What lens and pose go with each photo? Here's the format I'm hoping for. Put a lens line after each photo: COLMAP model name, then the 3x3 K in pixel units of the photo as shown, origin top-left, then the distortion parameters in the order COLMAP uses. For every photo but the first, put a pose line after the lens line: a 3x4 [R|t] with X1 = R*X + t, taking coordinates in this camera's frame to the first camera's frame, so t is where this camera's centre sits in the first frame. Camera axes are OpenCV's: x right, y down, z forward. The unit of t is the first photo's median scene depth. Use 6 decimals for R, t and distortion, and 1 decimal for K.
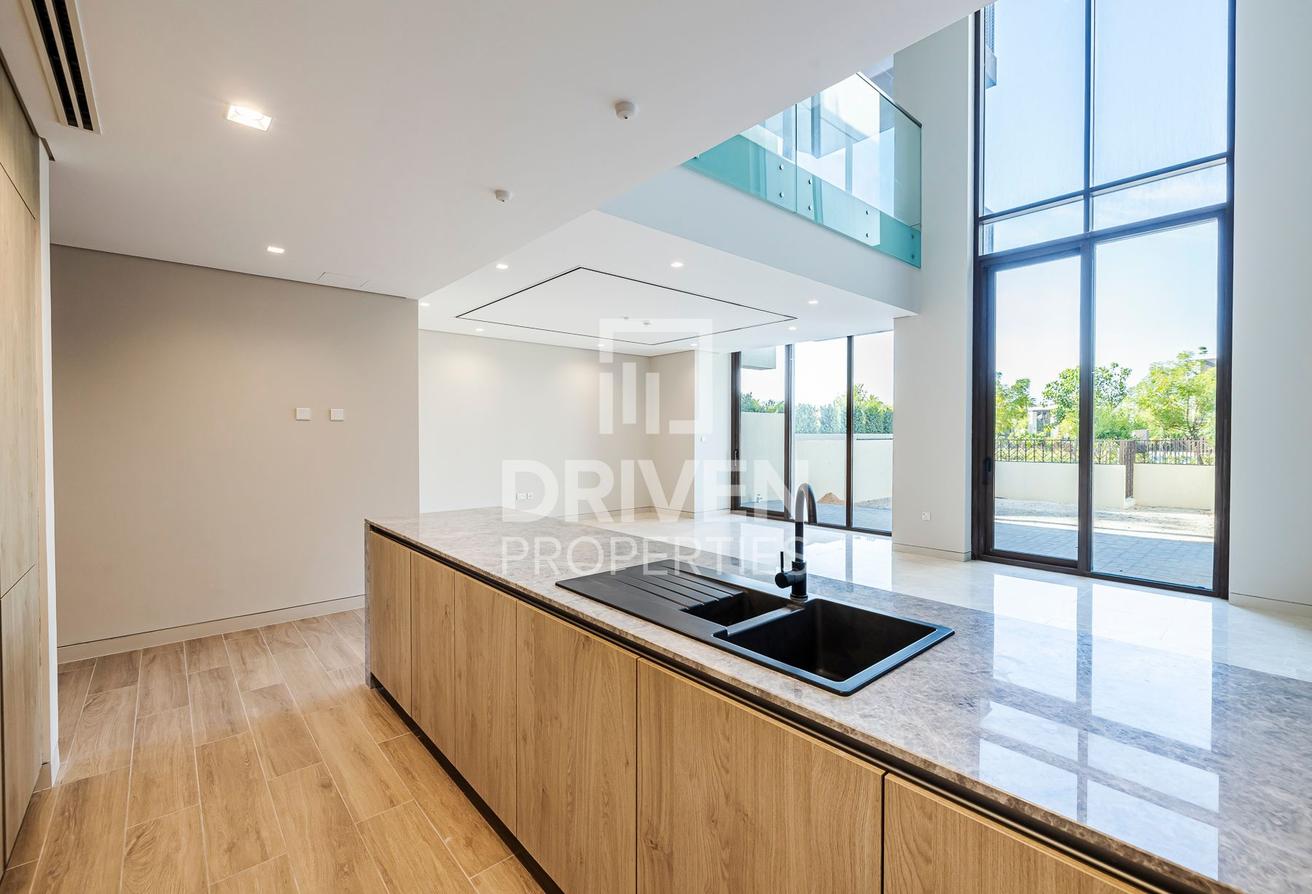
lens RADIAL K [[556.2, 0, 657.2], [0, 556.2, 446.6], [0, 0, 1]] dist [0.001609, 0.000071]
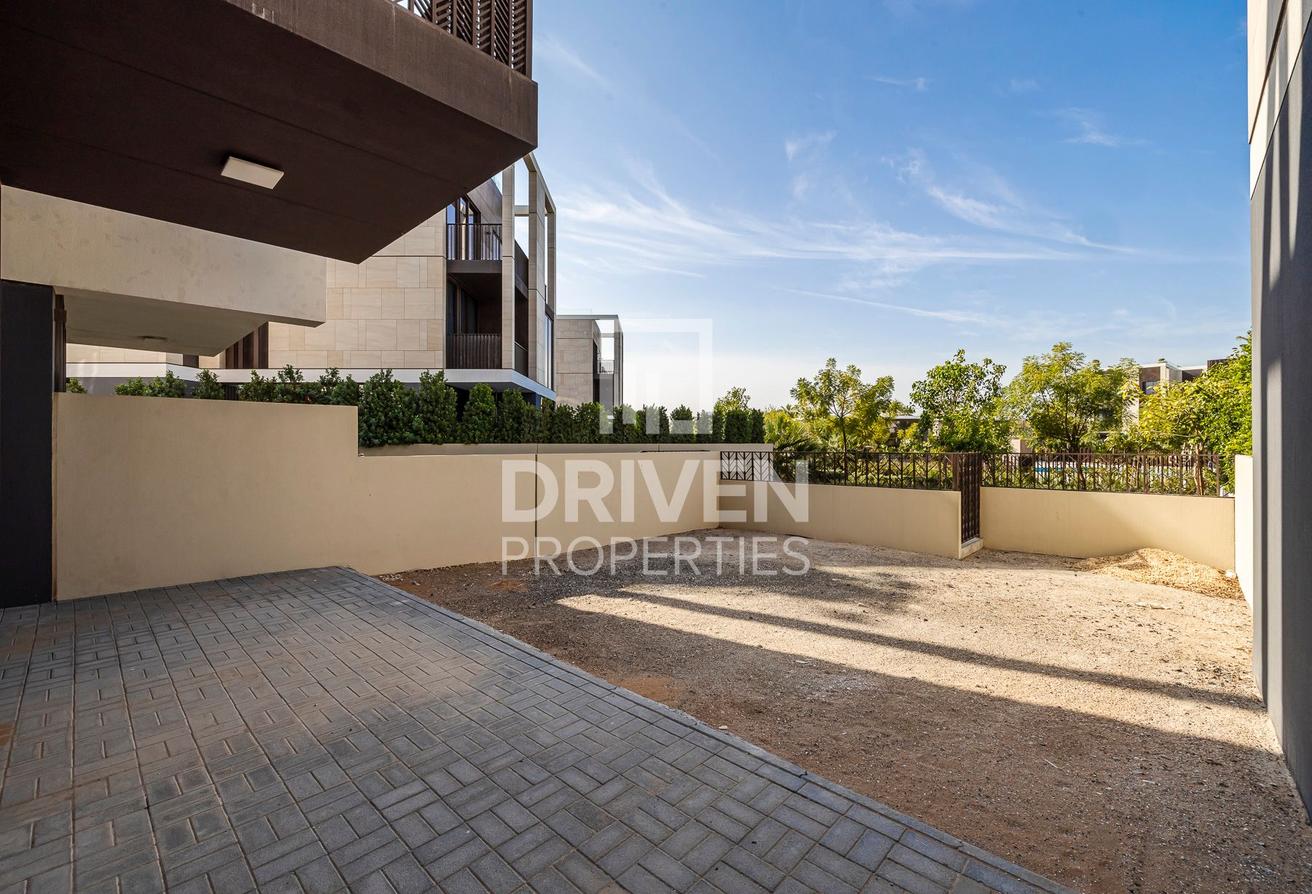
lens RADIAL K [[556.2, 0, 654.9], [0, 556.2, 443.4], [0, 0, 1]] dist [0.001609, 0.000071]
pose [[0.995271, -0.001085, 0.097128, 0.247843], [0.003600, 0.999663, -0.025715, -0.004099], [-0.097067, 0.025943, 0.994940, 0.225176]]
